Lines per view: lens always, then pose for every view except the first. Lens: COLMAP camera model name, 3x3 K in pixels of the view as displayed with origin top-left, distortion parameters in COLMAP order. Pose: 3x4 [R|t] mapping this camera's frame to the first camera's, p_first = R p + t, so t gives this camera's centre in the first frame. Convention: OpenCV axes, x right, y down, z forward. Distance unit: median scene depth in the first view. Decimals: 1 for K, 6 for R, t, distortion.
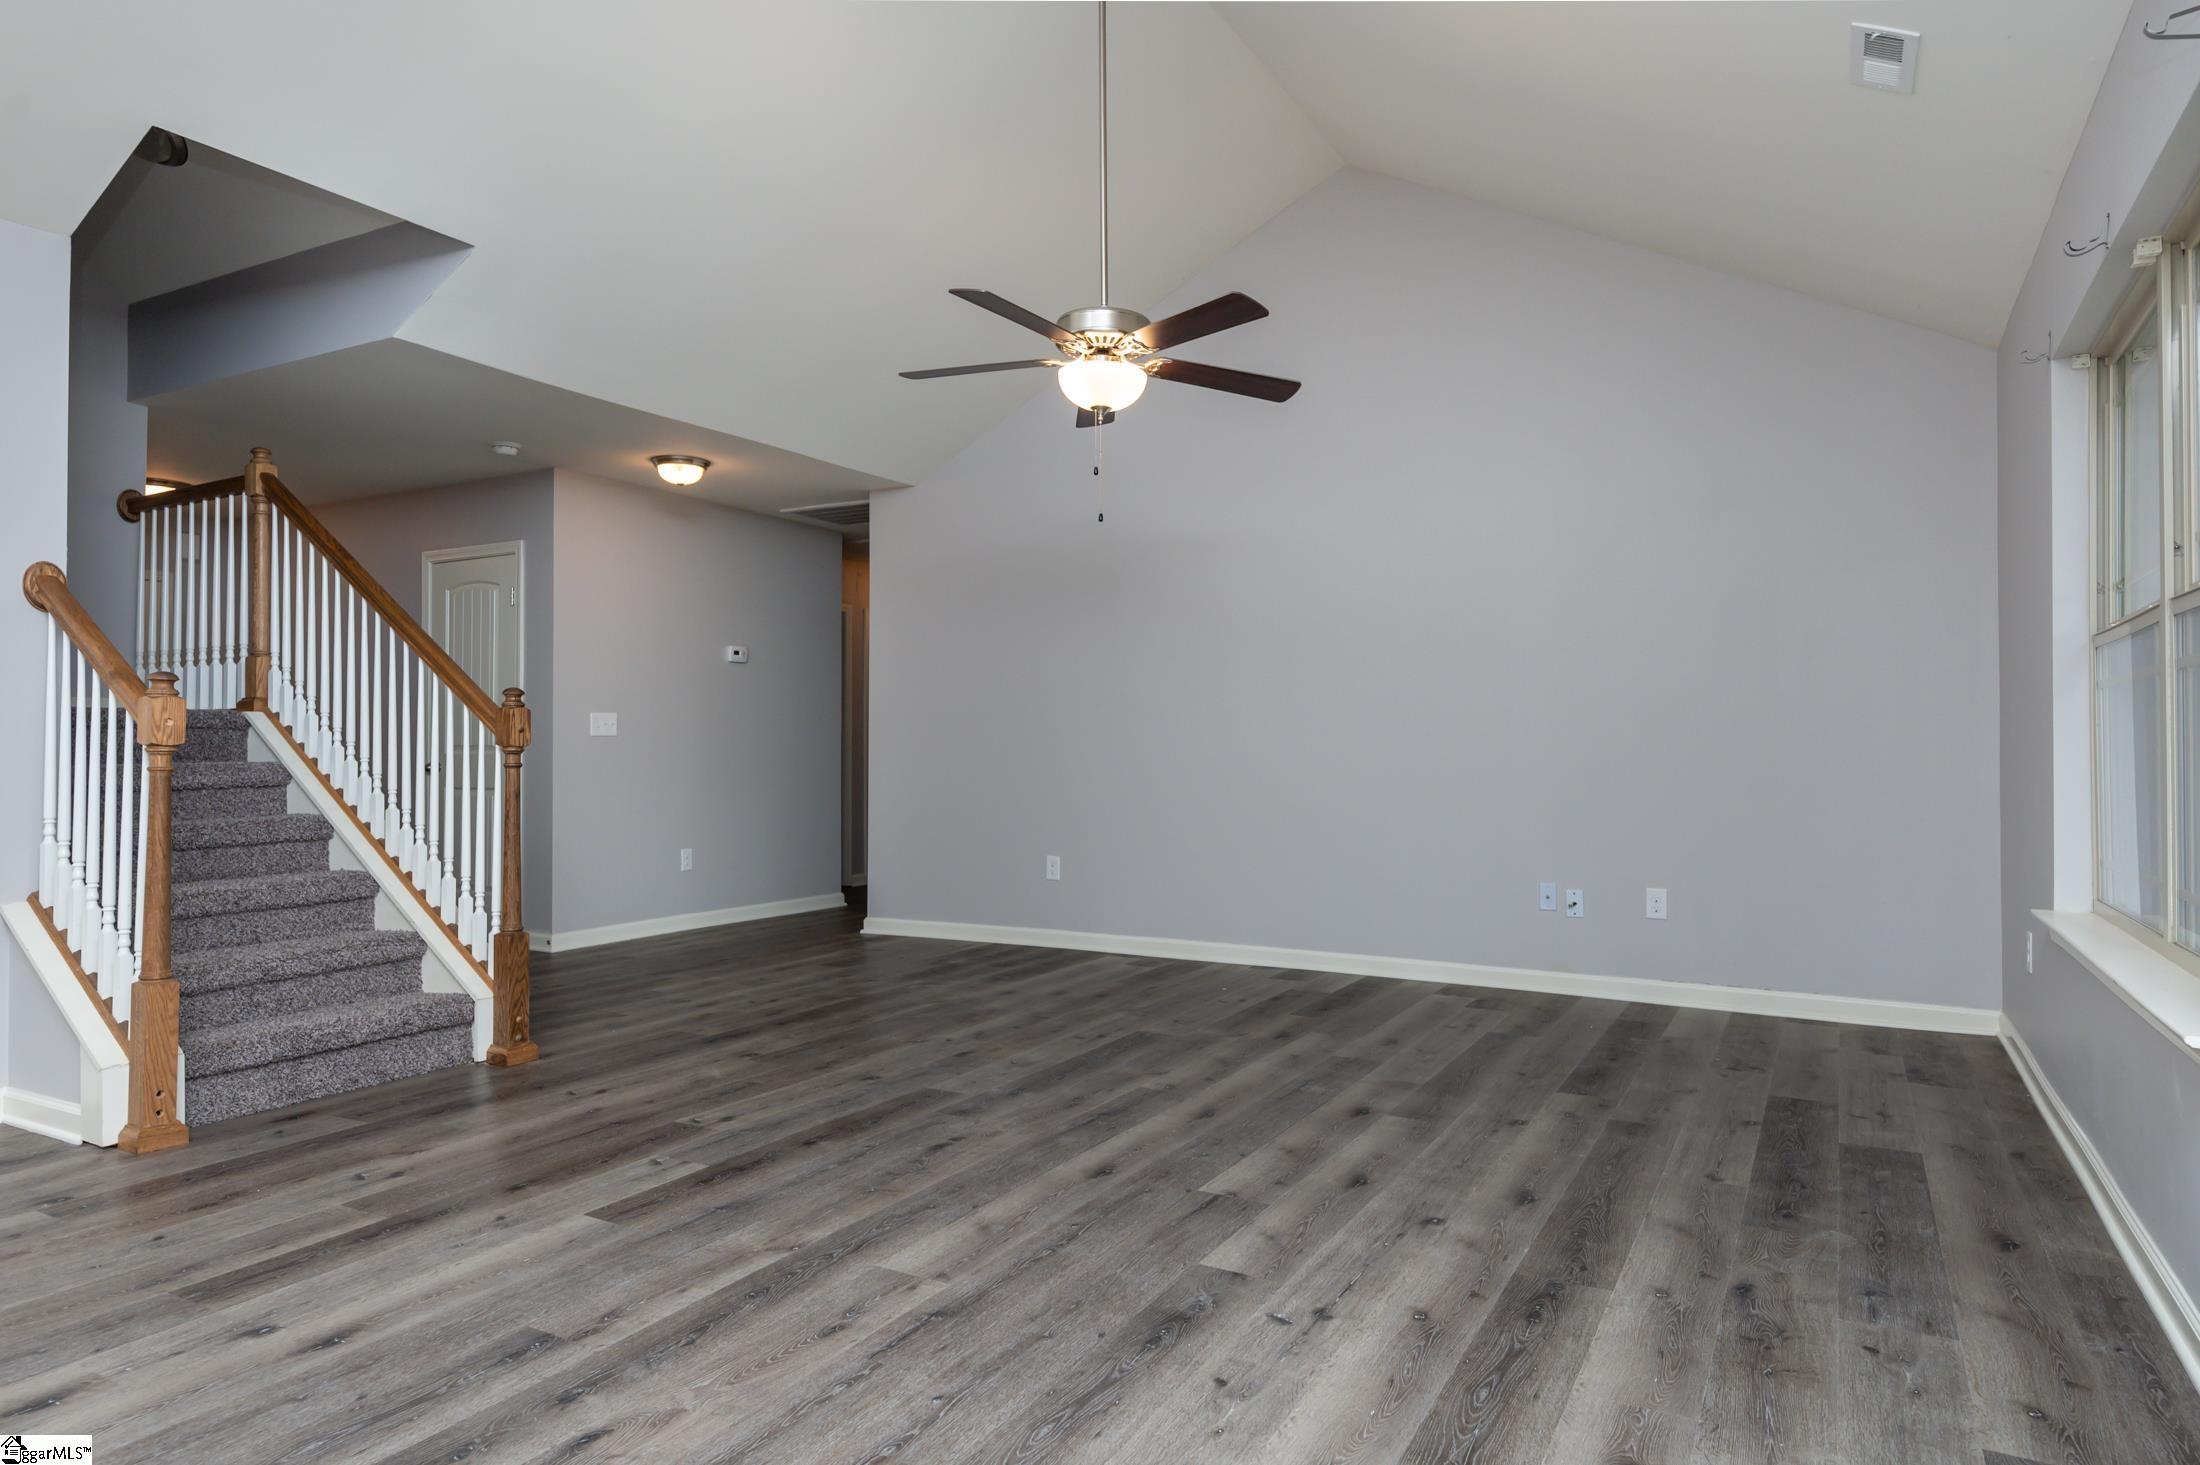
lens RADIAL K [[1355.3, 0, 1101.4], [0, 1355.3, 727.0], [0, 0, 1]] dist [0.013609, -0.006029]
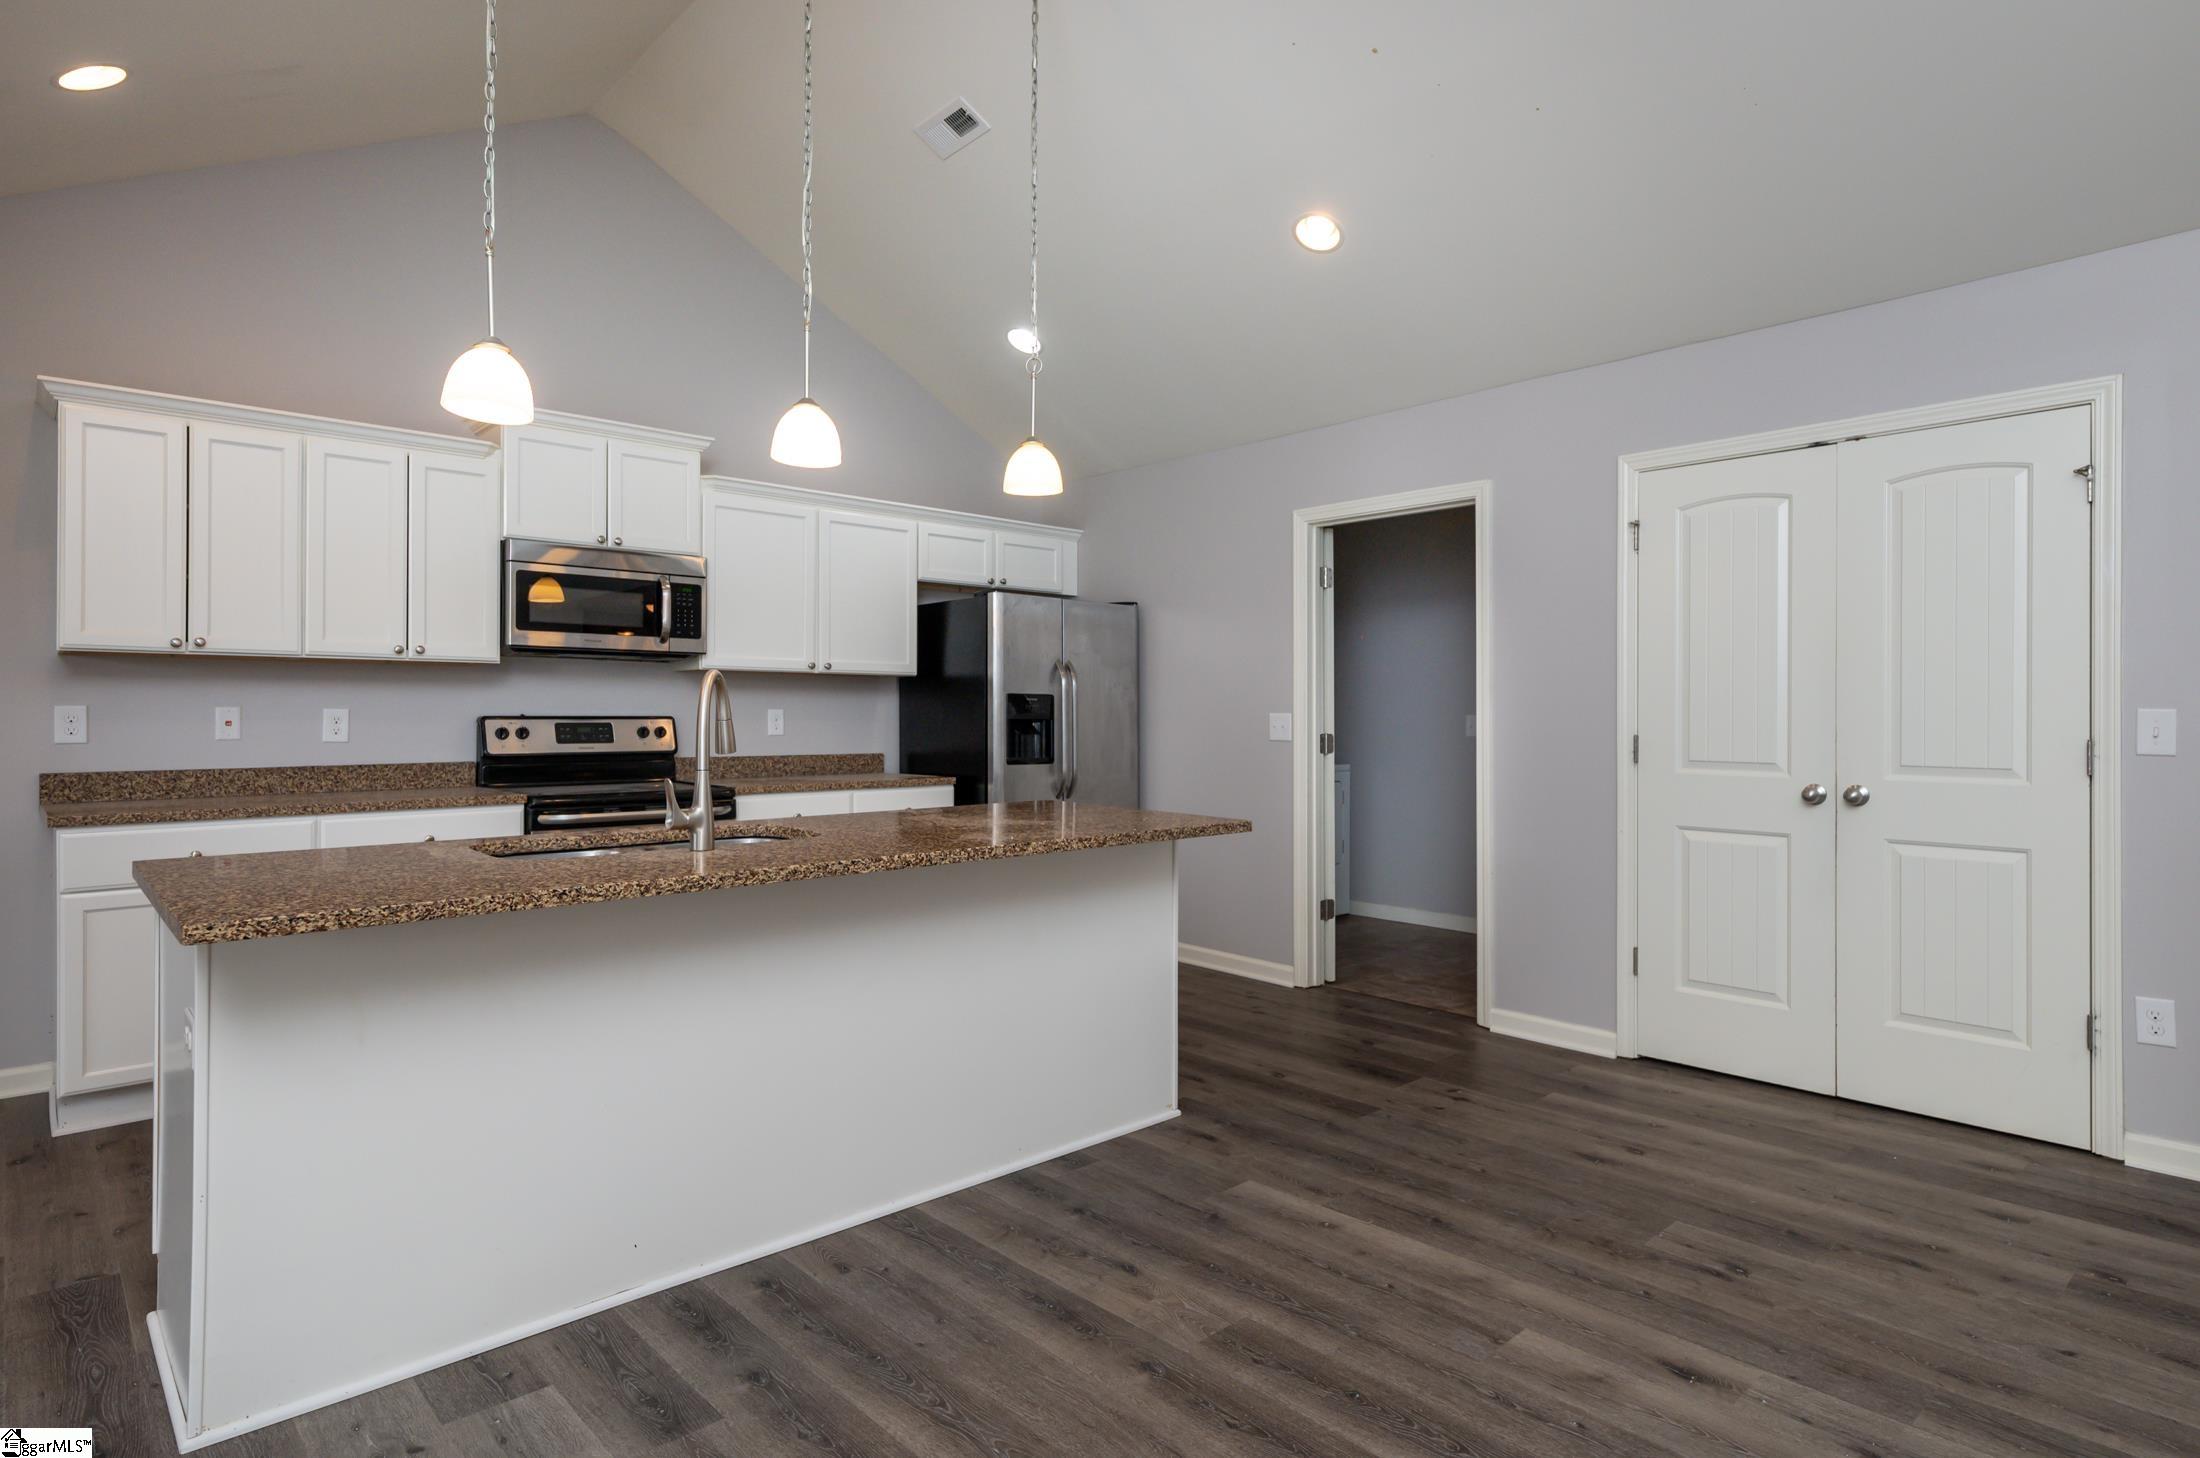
lens RADIAL K [[1175.3, 0, 1104.8], [0, 1175.3, 712.0], [0, 0, 1]] dist [0.012177, -0.003049]
pose [[-0.324086, 0.001643, -0.946026, 0.248590], [0.012121, 0.999924, -0.002416, -0.056458], [0.945950, -0.012250, -0.324081, 0.602442]]
